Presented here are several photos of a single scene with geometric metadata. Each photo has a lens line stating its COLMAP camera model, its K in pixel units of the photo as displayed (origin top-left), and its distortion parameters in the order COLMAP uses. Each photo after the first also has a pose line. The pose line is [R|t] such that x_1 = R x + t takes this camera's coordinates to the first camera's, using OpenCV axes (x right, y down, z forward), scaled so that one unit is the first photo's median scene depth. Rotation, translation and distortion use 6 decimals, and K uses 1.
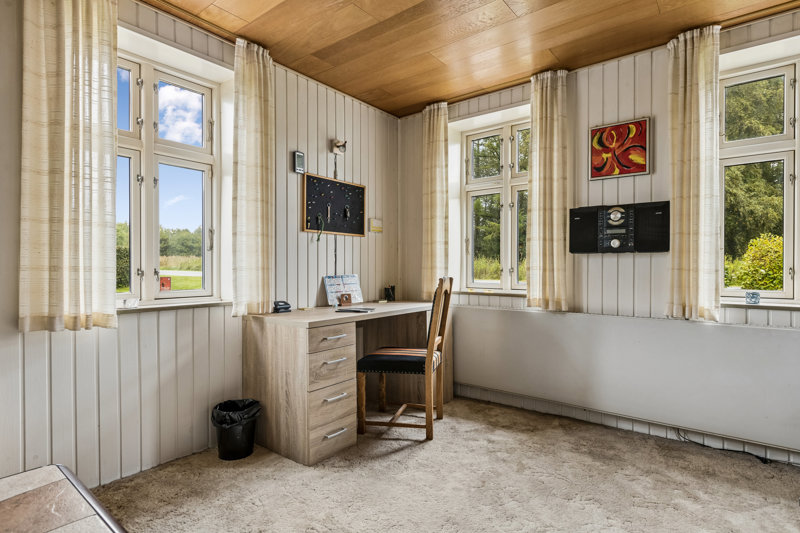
lens RADIAL K [[430.1, 0, 400.0], [0, 430.1, 266.5], [0, 0, 1]] dist [-0.000118, 0.000530]
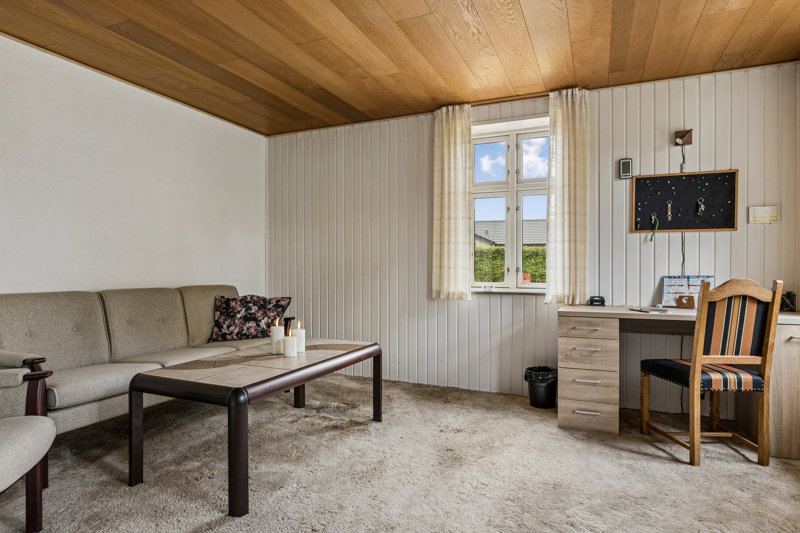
lens RADIAL K [[457.5, 0, 400.0], [0, 457.5, 266.5], [0, 0, 1]] dist [0.002317, 0.001000]
pose [[0.258665, 0.005047, -0.965954, 0.830144], [0.001870, 0.999982, 0.005725, -0.007797], [0.965965, -0.003287, 0.258650, 0.188095]]
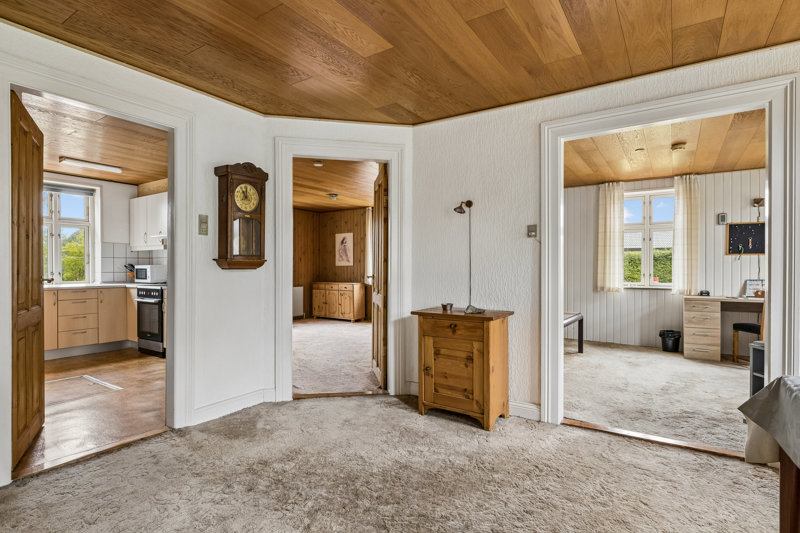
lens RADIAL K [[411.2, 0, 400.0], [0, 411.2, 266.5], [0, 0, 1]] dist [-0.002656, -0.001119]
pose [[0.084254, 0.005585, -0.996429, 1.681736], [0.002923, 0.999979, 0.005852, -0.054226], [0.996440, -0.003406, 0.084236, -0.668781]]
